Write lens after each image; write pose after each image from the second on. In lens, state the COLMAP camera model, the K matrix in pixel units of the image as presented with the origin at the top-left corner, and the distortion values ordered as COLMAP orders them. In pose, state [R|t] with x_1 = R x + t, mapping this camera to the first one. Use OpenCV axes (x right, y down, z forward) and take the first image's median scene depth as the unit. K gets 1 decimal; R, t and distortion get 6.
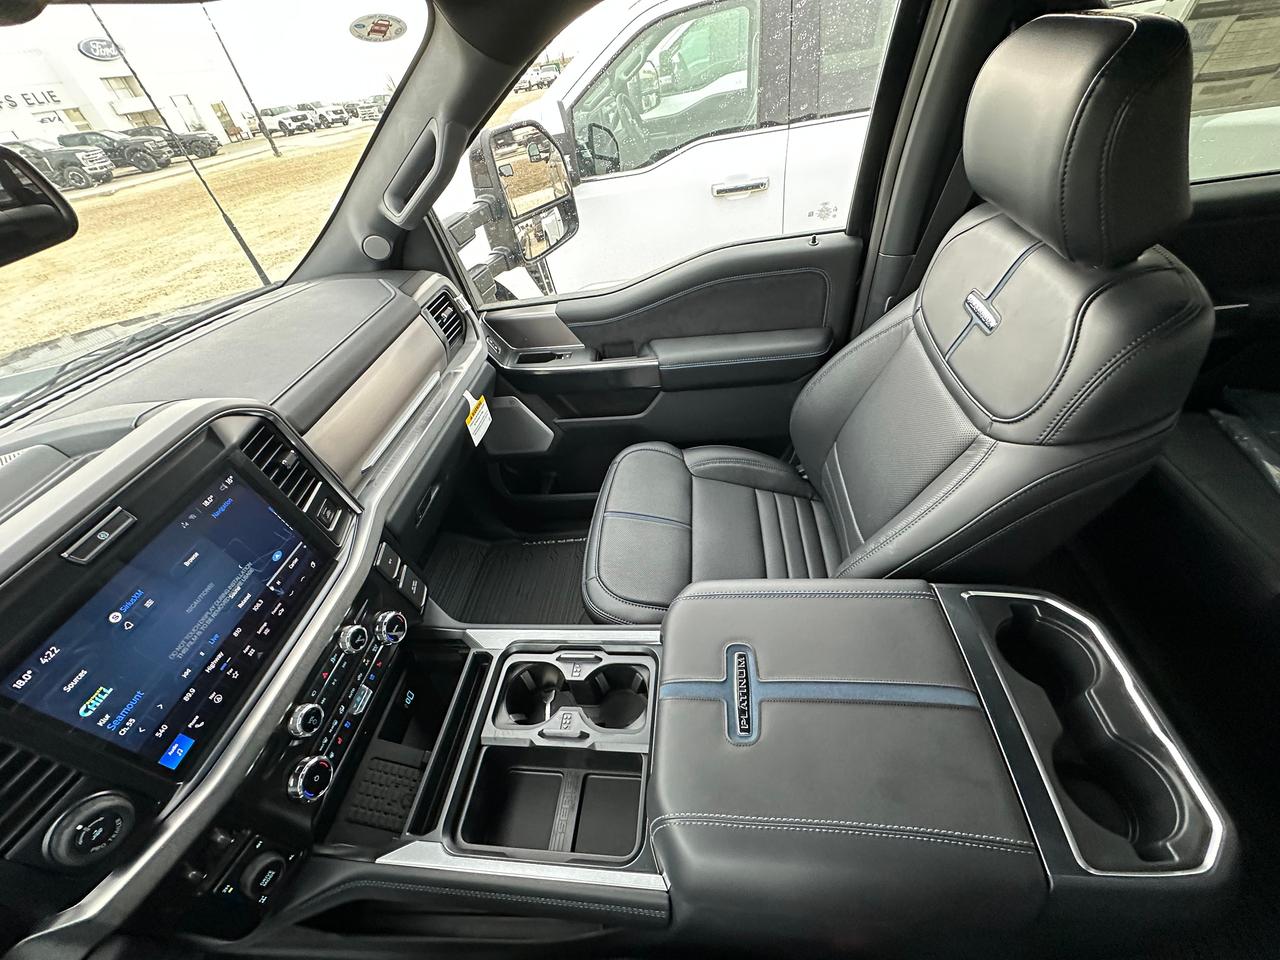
lens RADIAL K [[512.6, 0, 640.0], [0, 512.6, 480.0], [0, 0, 1]] dist [-0.001534, 0.000069]
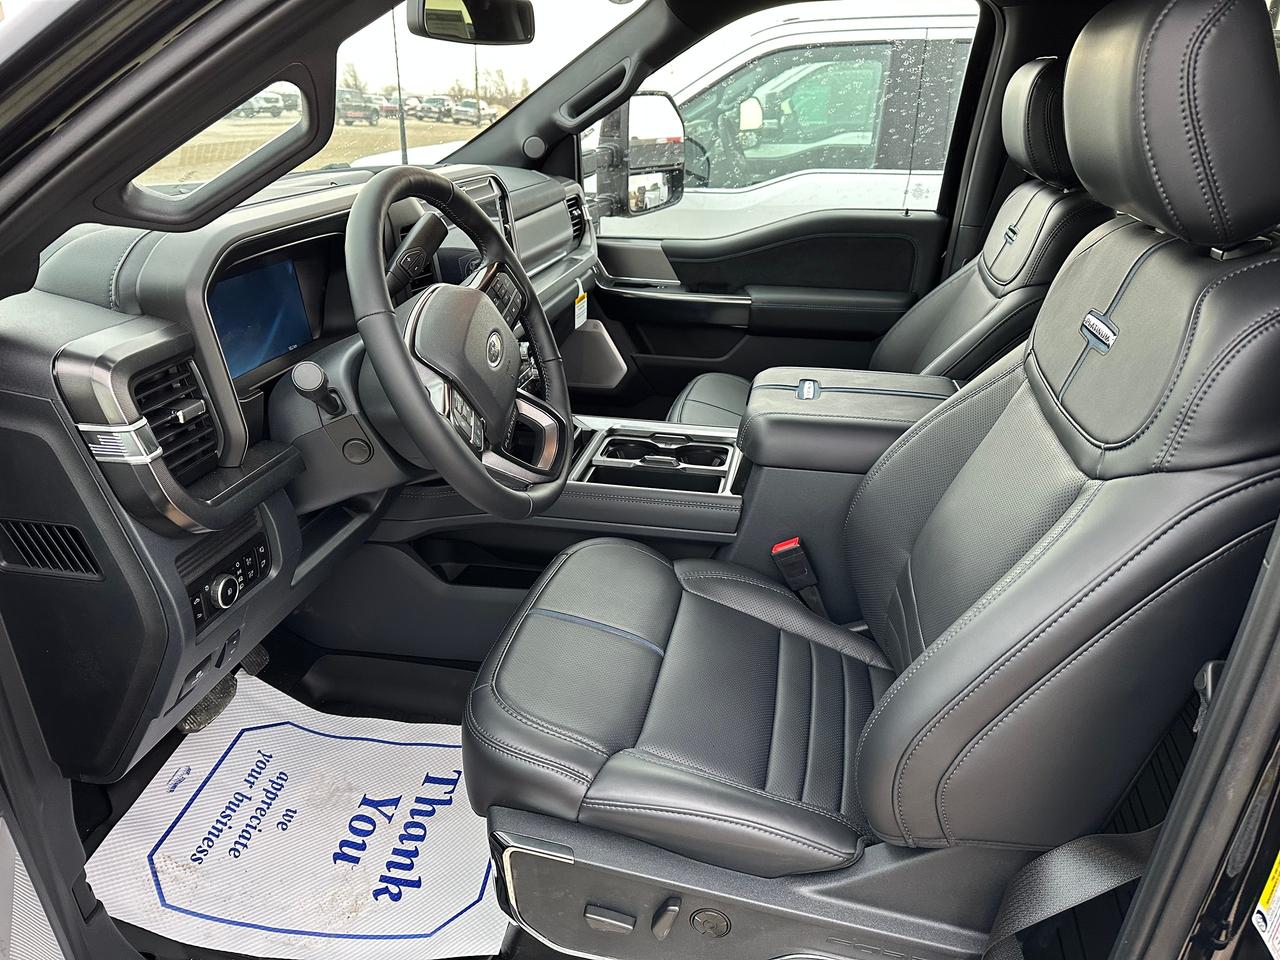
lens RADIAL K [[903.0, 0, 639.7], [0, 903.0, 476.7], [0, 0, 1]] dist [0.040677, -0.043195]
pose [[0.983327, 0.180942, -0.018104, -0.085815], [-0.178084, 0.938064, -0.297191, 0.659123], [-0.036792, 0.295460, 0.954646, -0.610797]]
